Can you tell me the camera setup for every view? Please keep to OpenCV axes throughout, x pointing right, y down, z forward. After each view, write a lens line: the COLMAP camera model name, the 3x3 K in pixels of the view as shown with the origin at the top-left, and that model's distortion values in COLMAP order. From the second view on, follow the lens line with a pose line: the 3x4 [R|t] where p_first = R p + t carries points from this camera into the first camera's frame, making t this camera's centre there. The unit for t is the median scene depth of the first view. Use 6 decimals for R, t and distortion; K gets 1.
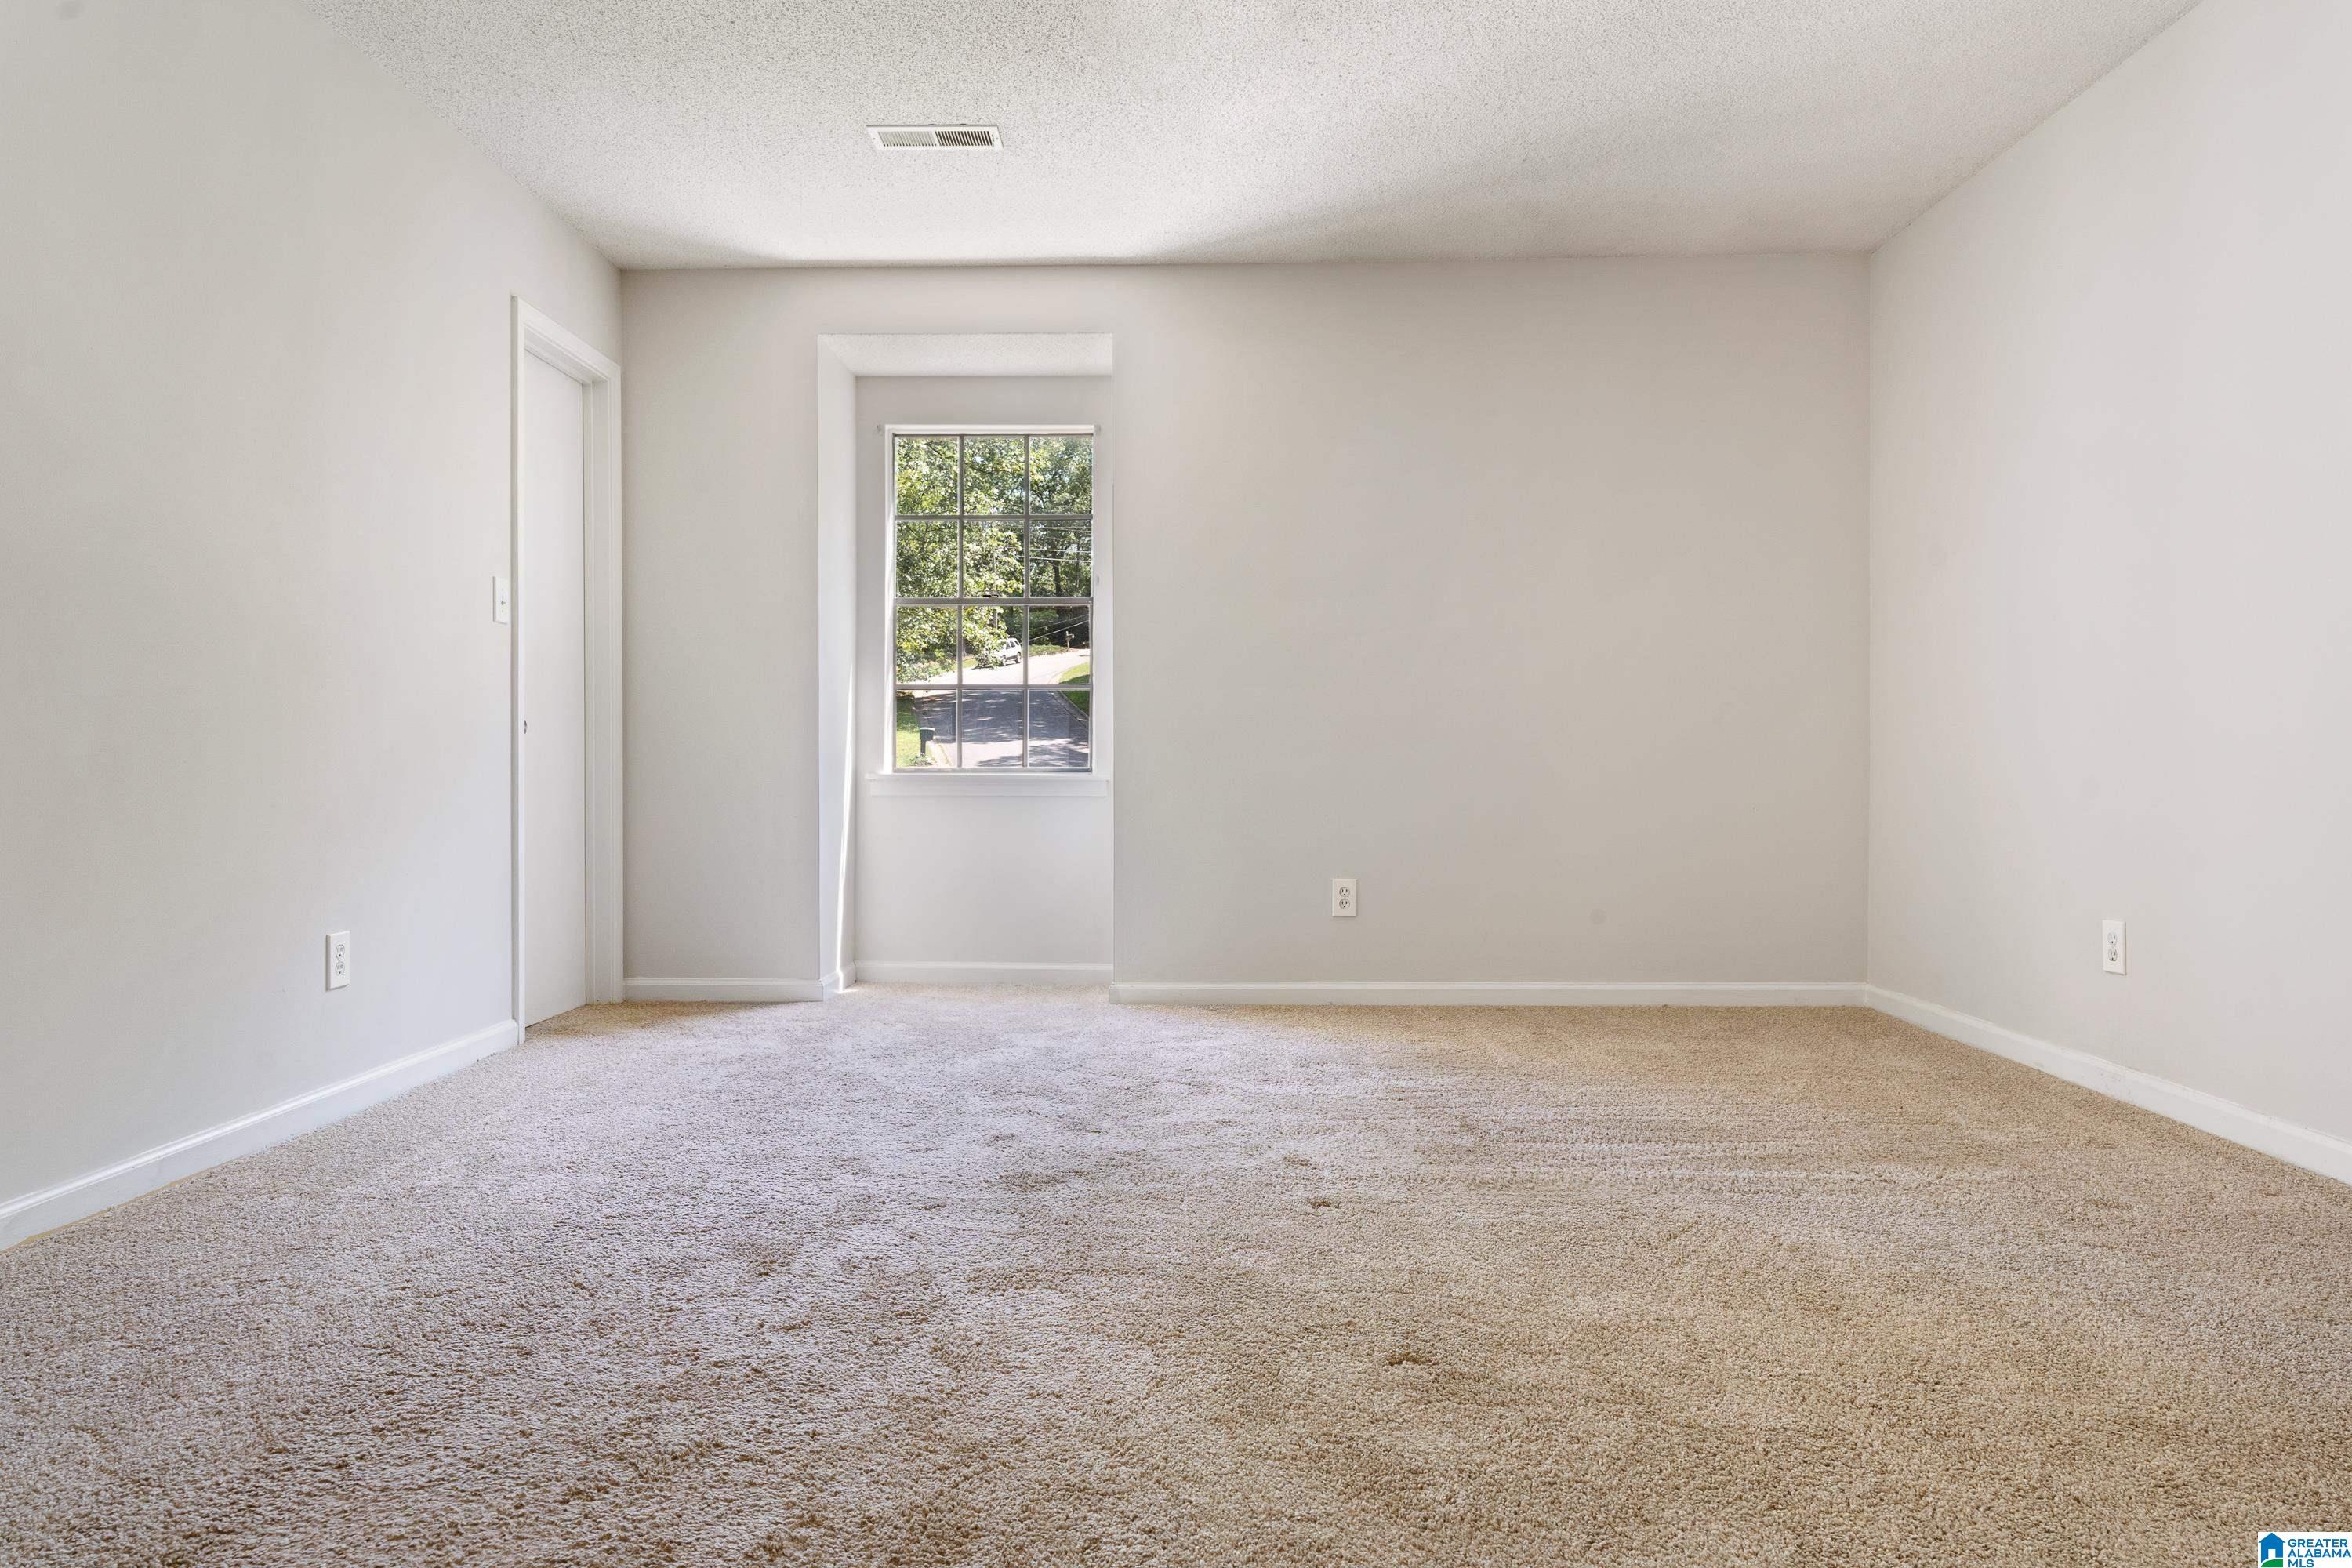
lens RADIAL K [[1478.5, 0, 1175.8], [0, 1478.5, 776.3], [0, 0, 1]] dist [-0.001538, -0.000450]
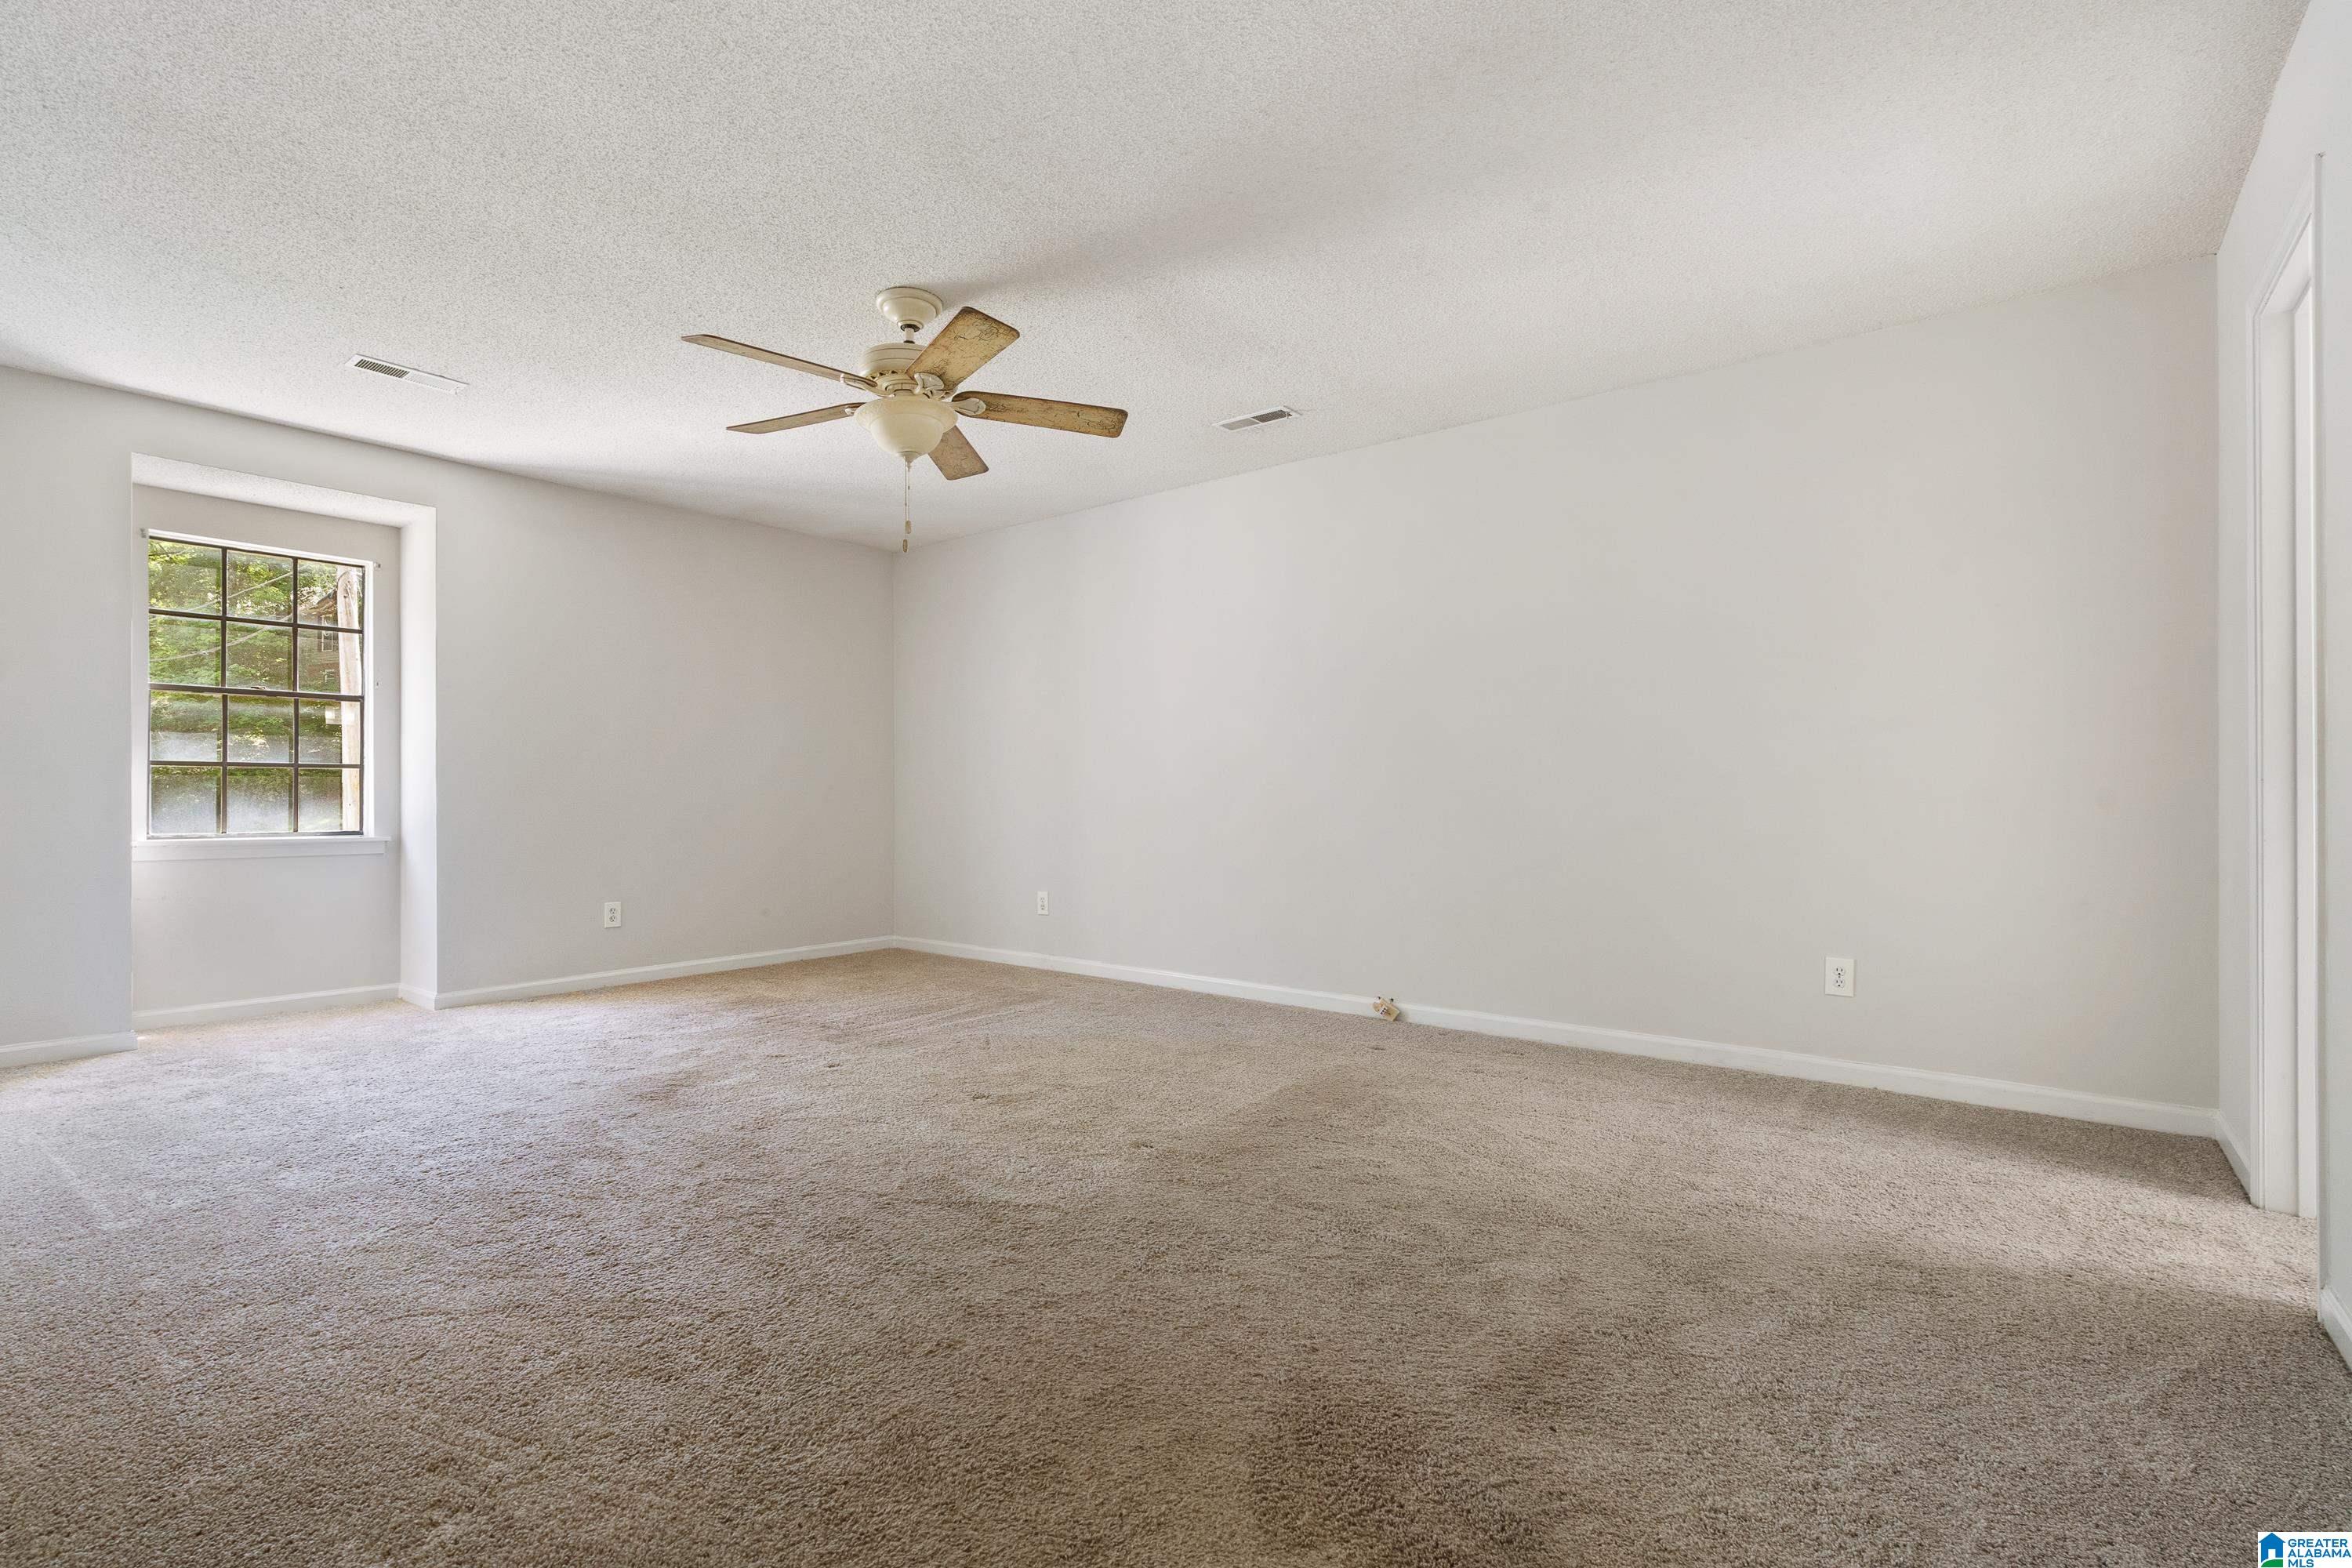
lens RADIAL K [[1079.1, 0, 1177.1], [0, 1079.1, 793.5], [0, 0, 1]] dist [-0.002456, -0.000219]
pose [[0.597263, 0.000294, 0.802046, -0.516991], [0.004418, 0.999984, -0.003657, -0.042622], [-0.802034, 0.005728, 0.597252, -0.144862]]
